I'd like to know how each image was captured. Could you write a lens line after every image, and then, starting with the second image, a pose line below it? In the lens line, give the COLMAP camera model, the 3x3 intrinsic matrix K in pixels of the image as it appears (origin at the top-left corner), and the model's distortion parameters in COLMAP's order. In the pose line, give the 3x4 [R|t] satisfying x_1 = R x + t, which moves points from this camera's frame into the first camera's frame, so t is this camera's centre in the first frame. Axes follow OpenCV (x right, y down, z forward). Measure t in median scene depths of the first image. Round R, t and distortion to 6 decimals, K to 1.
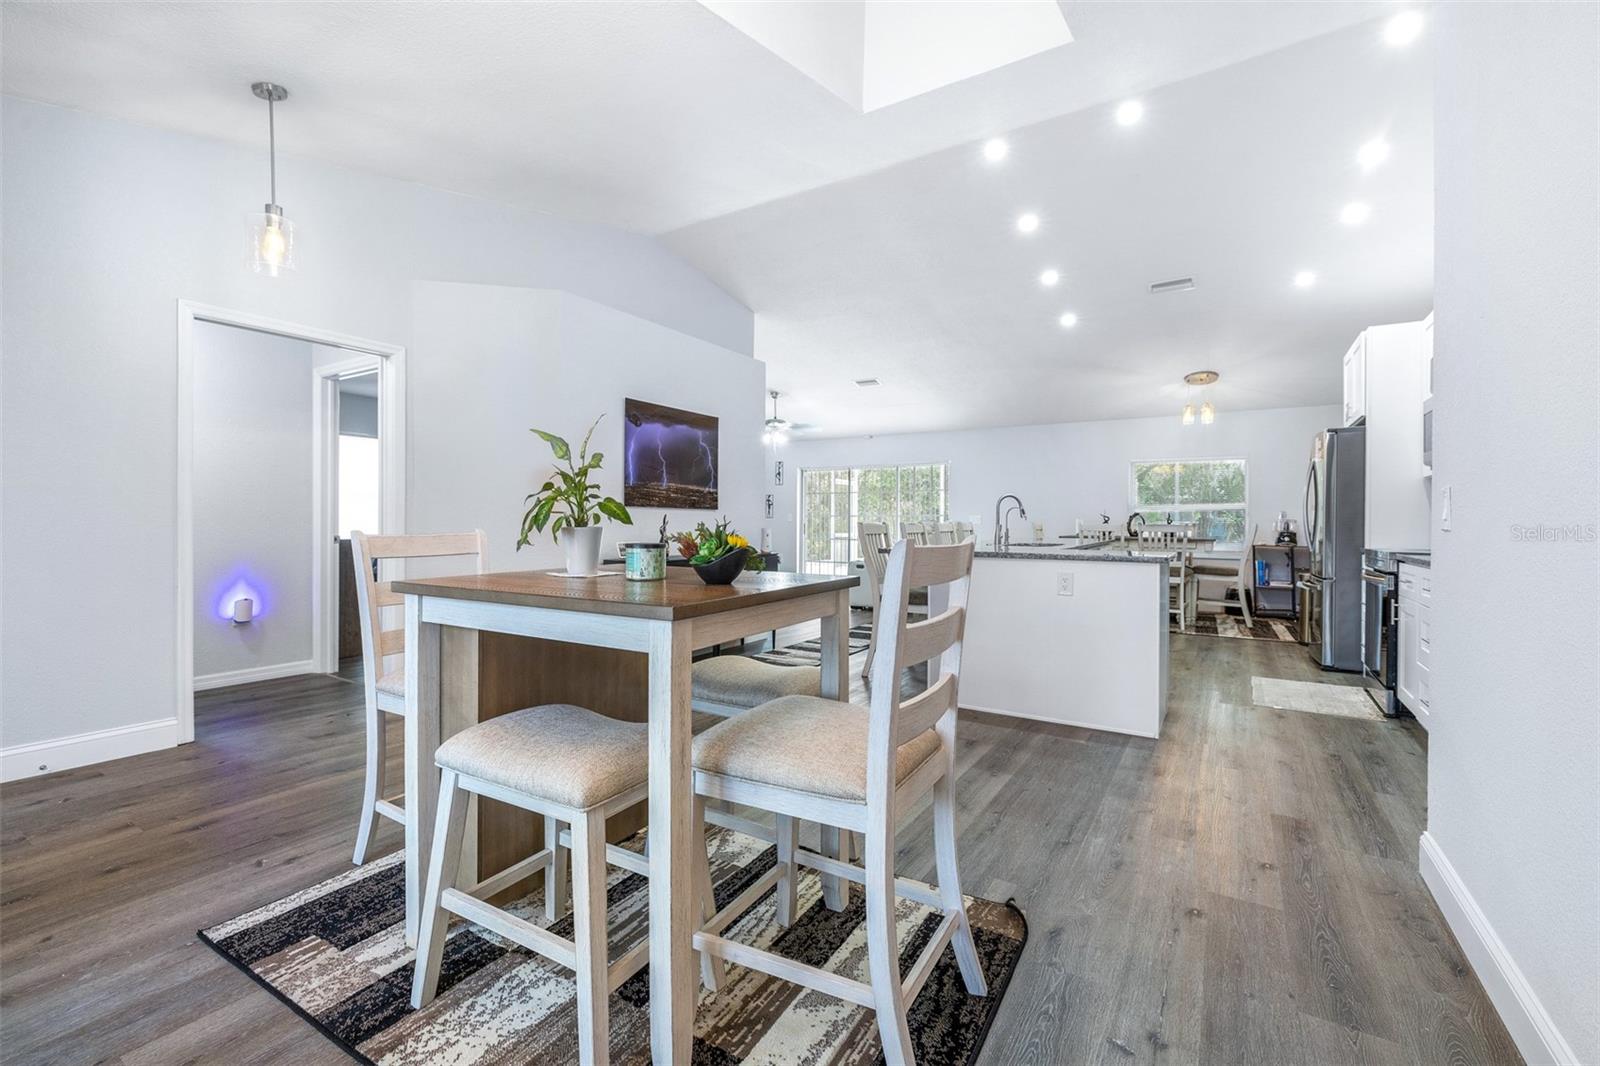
lens RADIAL K [[682.4, 0, 805.1], [0, 682.4, 530.3], [0, 0, 1]] dist [0.001846, 0.000262]
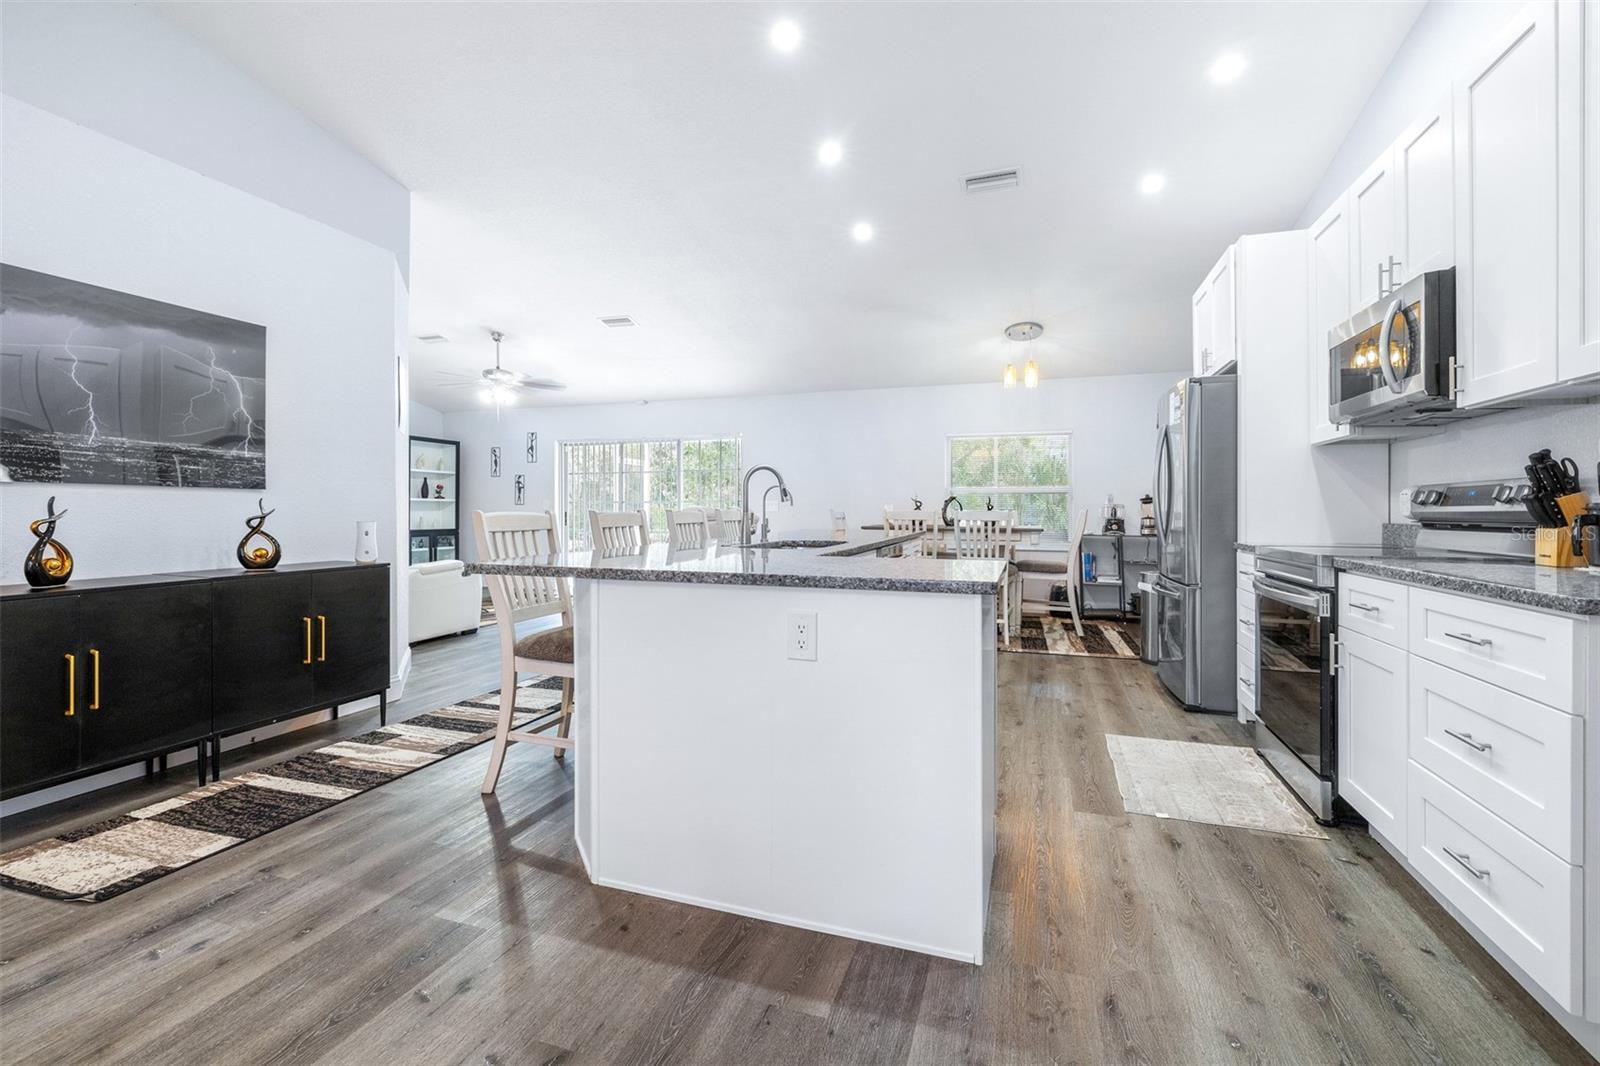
lens RADIAL K [[682.4, 0, 807.2], [0, 682.4, 513.3], [0, 0, 1]] dist [0.001846, 0.000262]
pose [[0.972953, -0.006566, 0.230912, 0.144841], [0.007875, 0.999958, -0.004746, -0.003499], [-0.230871, 0.006436, 0.972963, 0.280001]]
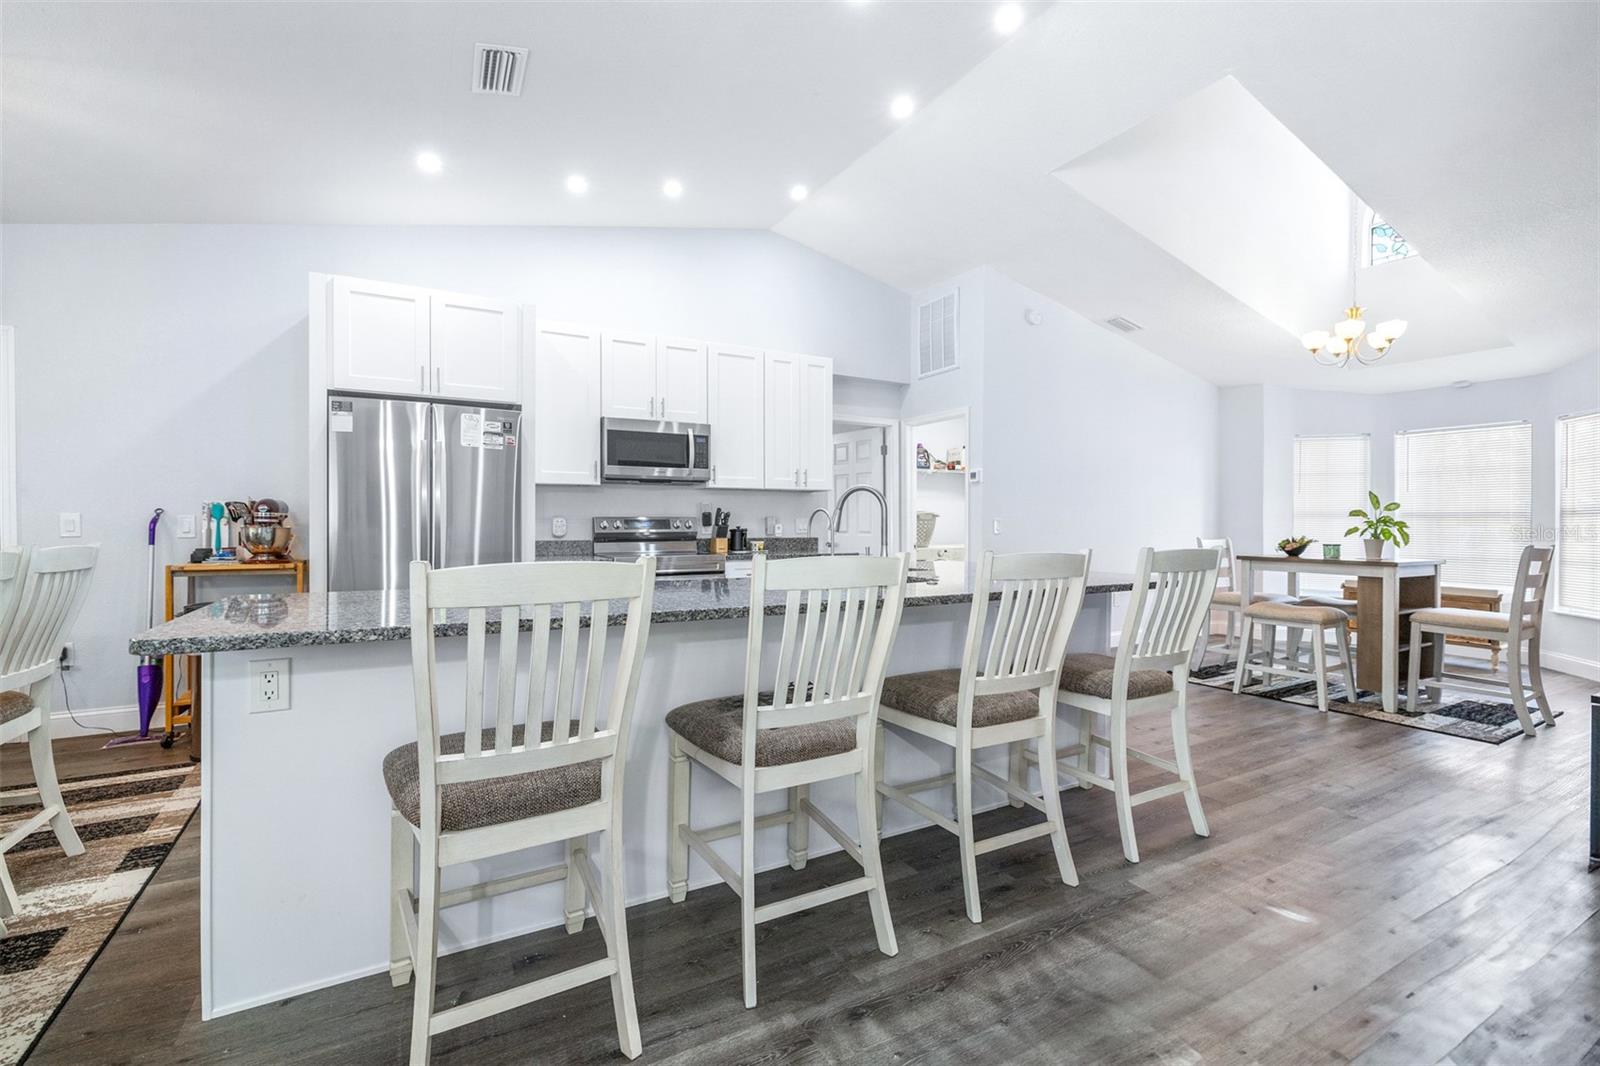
lens RADIAL K [[682.4, 0, 793.6], [0, 682.4, 528.5], [0, 0, 1]] dist [0.001846, 0.000262]
pose [[-0.874493, -0.010723, 0.484920, 0.076401], [0.000599, 0.999731, 0.023187, -0.023491], [-0.485038, 0.020567, -0.874251, 1.101094]]
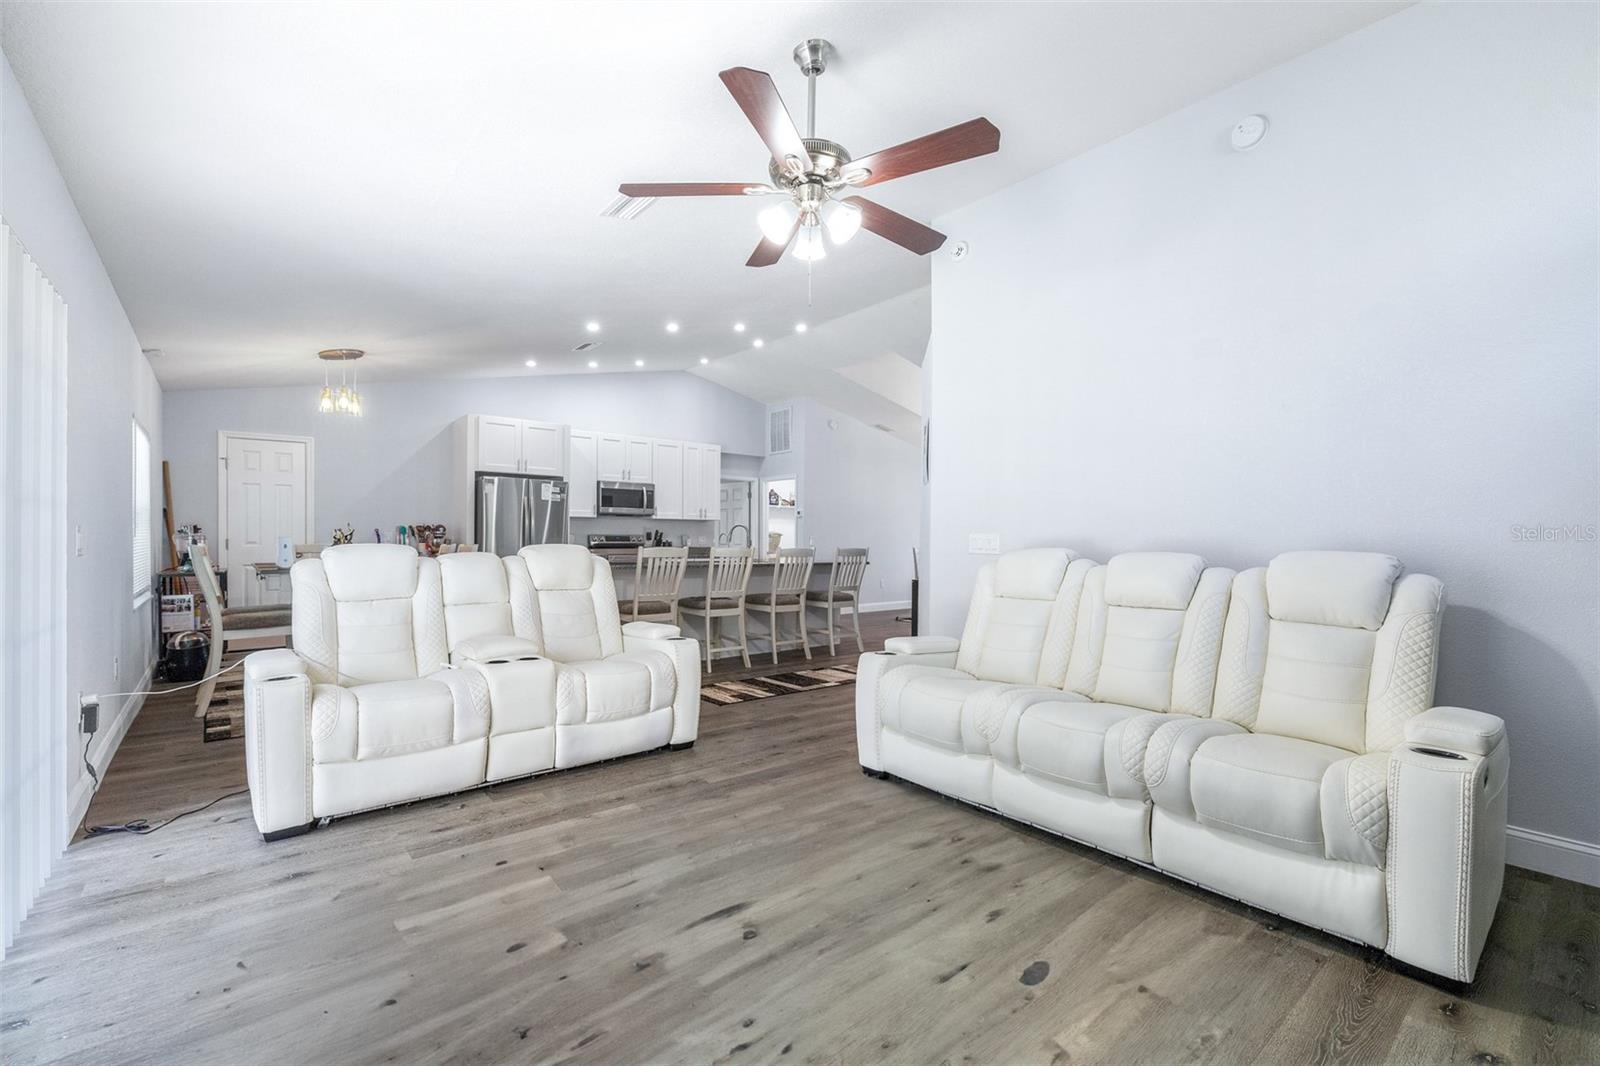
lens RADIAL K [[682.4, 0, 789.4], [0, 682.4, 543.2], [0, 0, 1]] dist [0.001846, 0.000262]
pose [[-0.949147, -0.015327, 0.314460, -0.152489], [-0.009238, 0.999740, 0.020844, -0.033013], [-0.314698, 0.016879, -0.949042, 1.667143]]
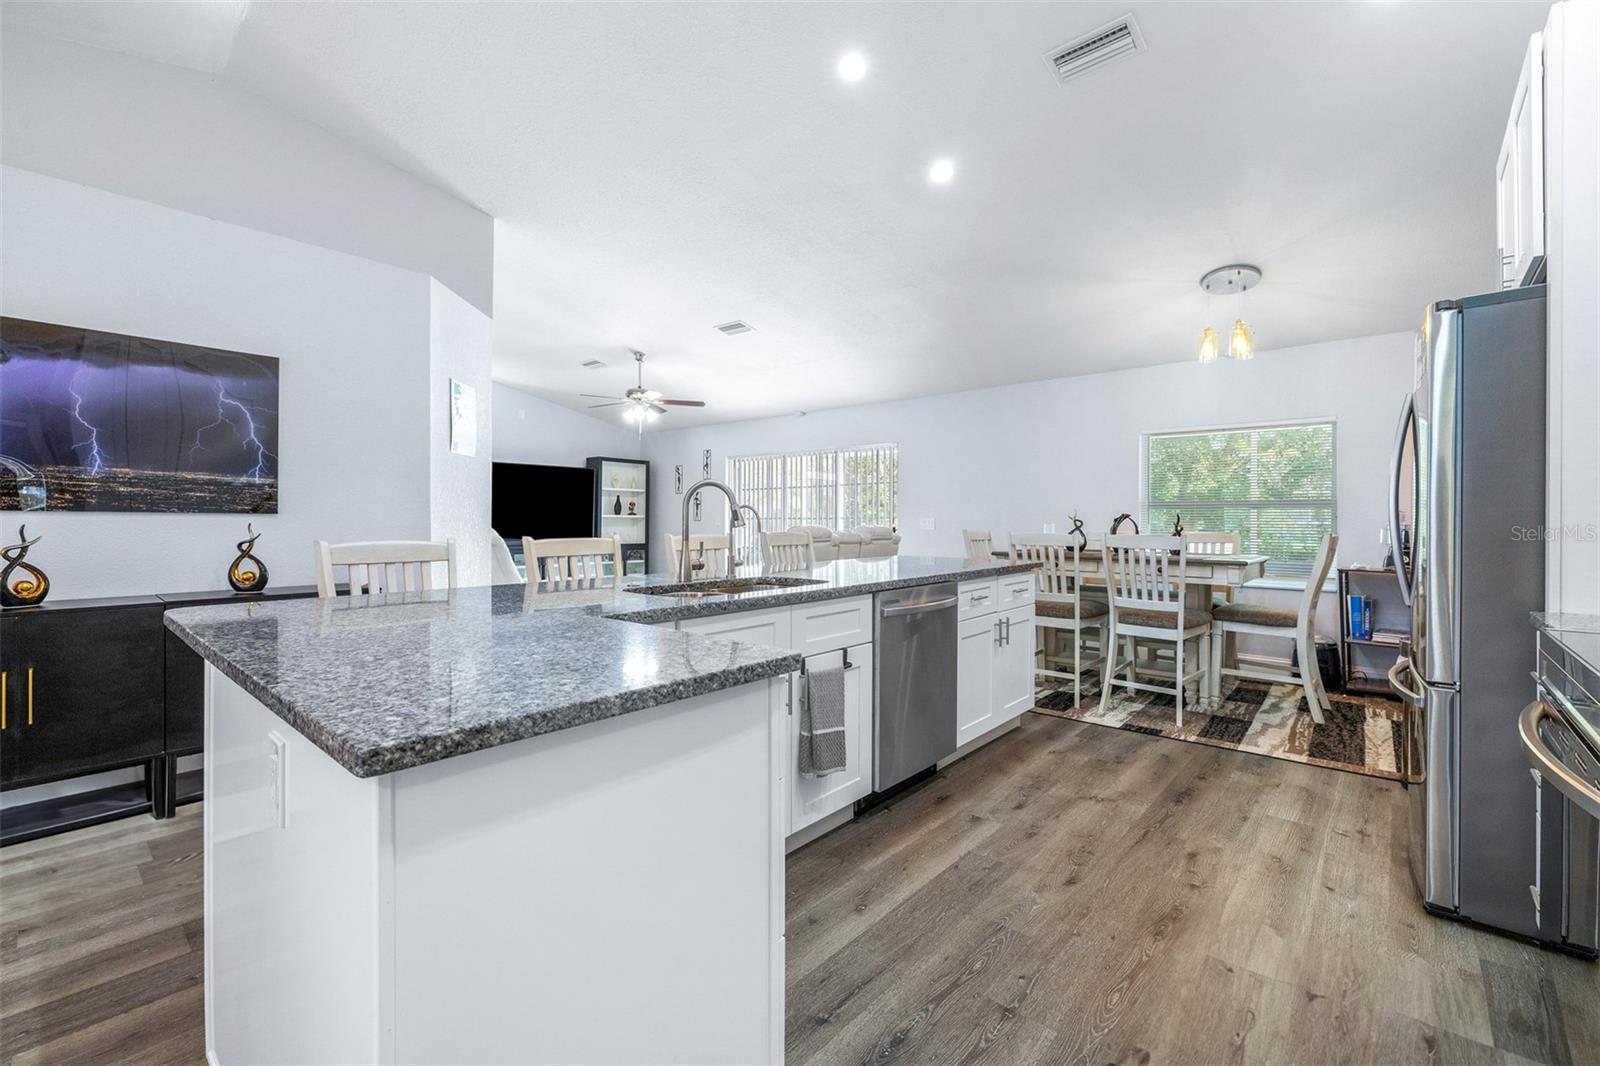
lens RADIAL K [[682.4, 0, 808.6], [0, 682.4, 522.7], [0, 0, 1]] dist [0.001846, 0.000262]
pose [[0.987015, -0.003201, -0.160597, 0.339777], [0.001511, 0.999942, -0.010640, -0.012726], [0.160622, 0.010259, 0.986963, 0.397995]]
